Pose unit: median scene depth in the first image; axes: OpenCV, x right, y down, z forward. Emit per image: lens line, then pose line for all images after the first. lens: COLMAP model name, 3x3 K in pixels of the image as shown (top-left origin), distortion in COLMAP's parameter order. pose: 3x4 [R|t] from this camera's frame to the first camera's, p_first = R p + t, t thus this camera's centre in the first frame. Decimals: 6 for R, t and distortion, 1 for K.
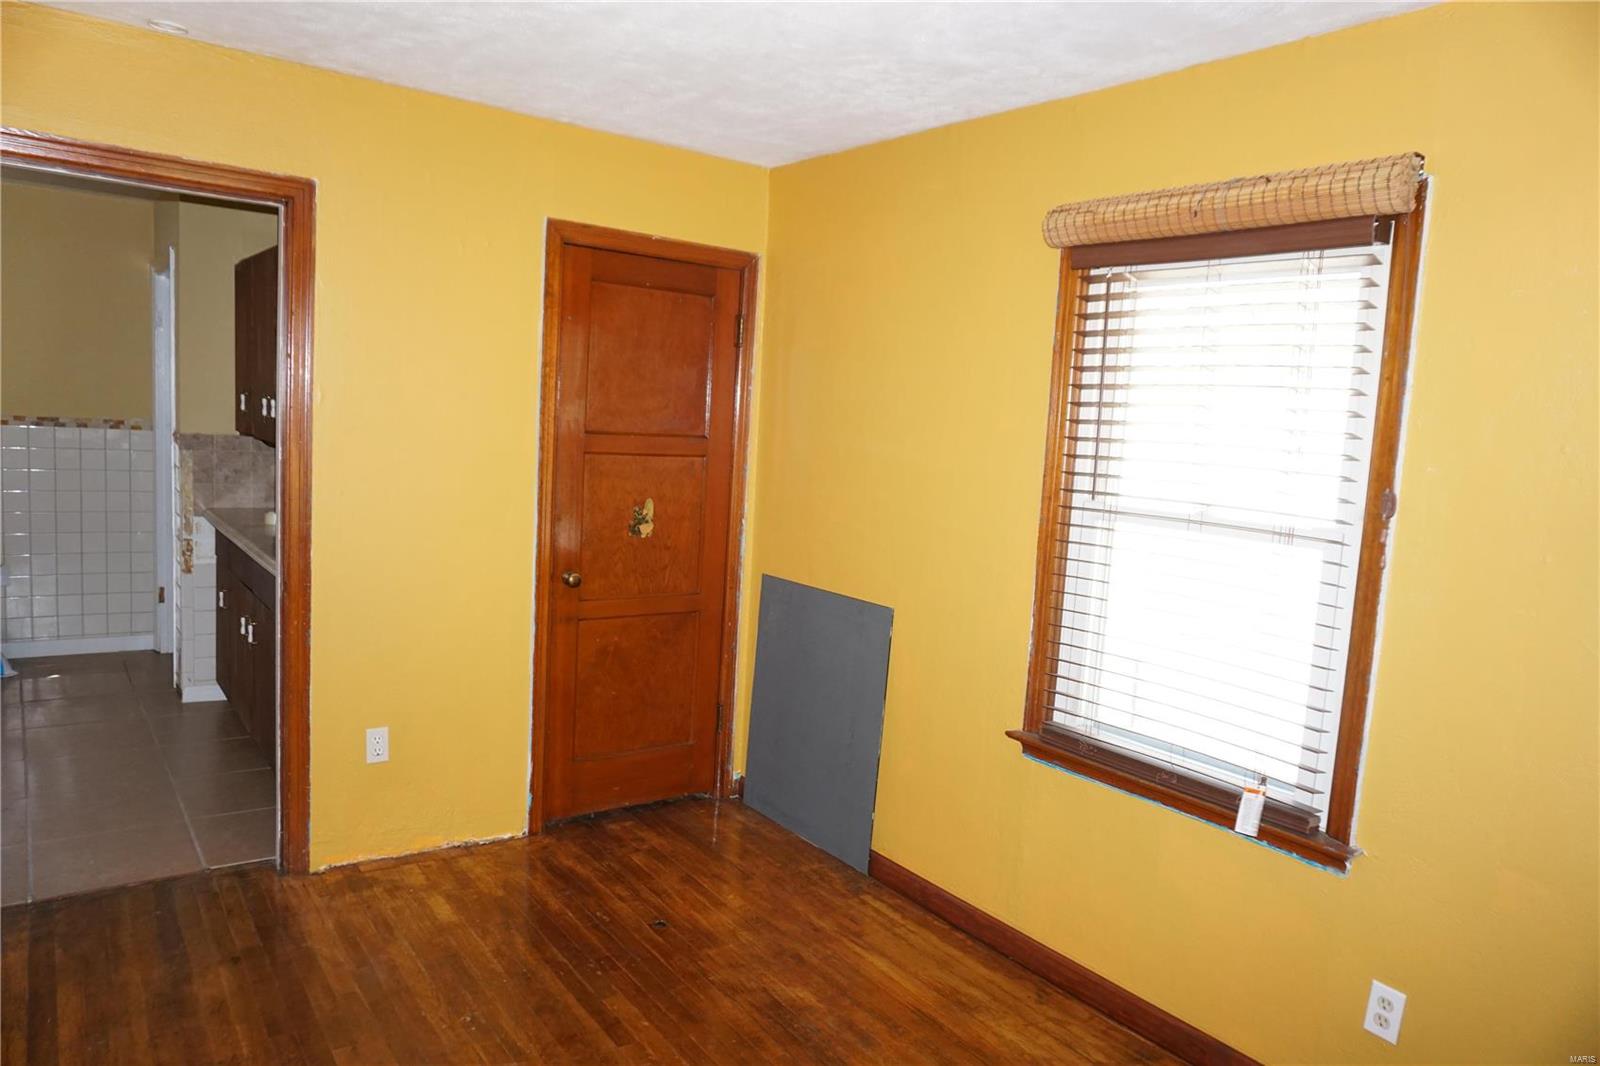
lens RADIAL K [[1076.1, 0, 800.0], [0, 1076.1, 533.0], [0, 0, 1]] dist [-0.052817, 0.035996]
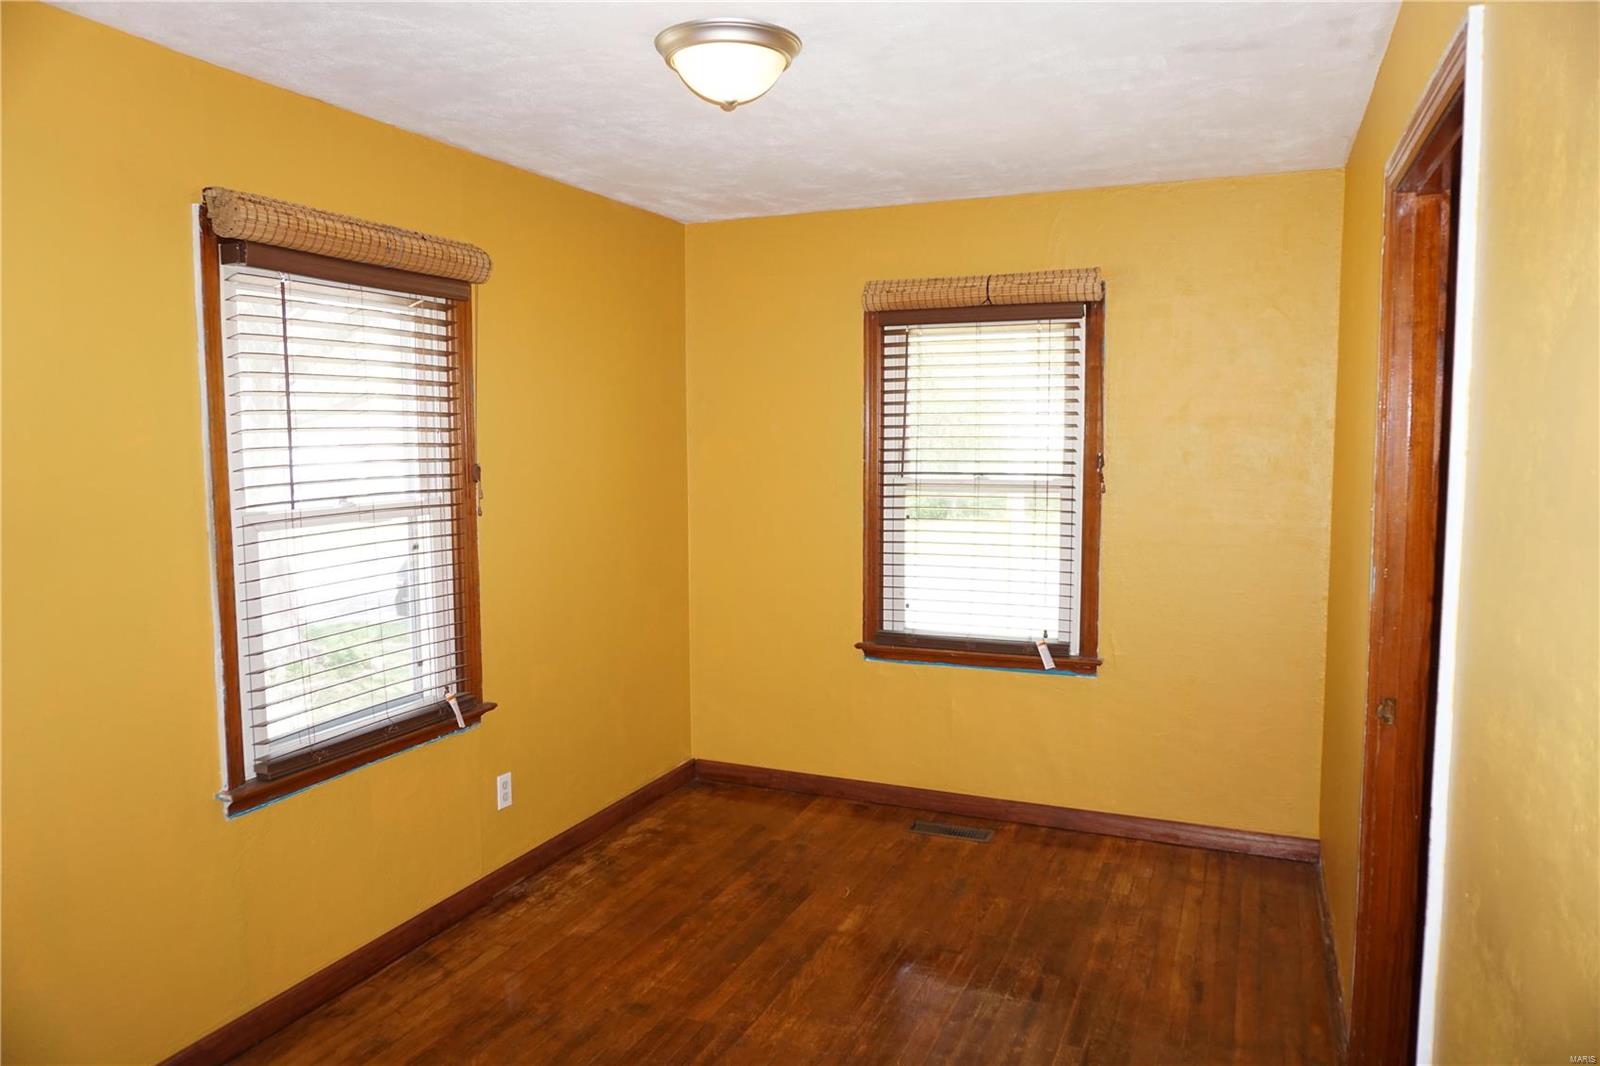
lens RADIAL K [[1076.1, 0, 800.0], [0, 1076.1, 533.0], [0, 0, 1]] dist [-0.052817, 0.035996]
pose [[-0.504070, -0.138228, 0.852529, -0.864776], [0.071833, 0.976979, 0.200878, -0.188539], [-0.860670, 0.162497, -0.482537, 1.170623]]
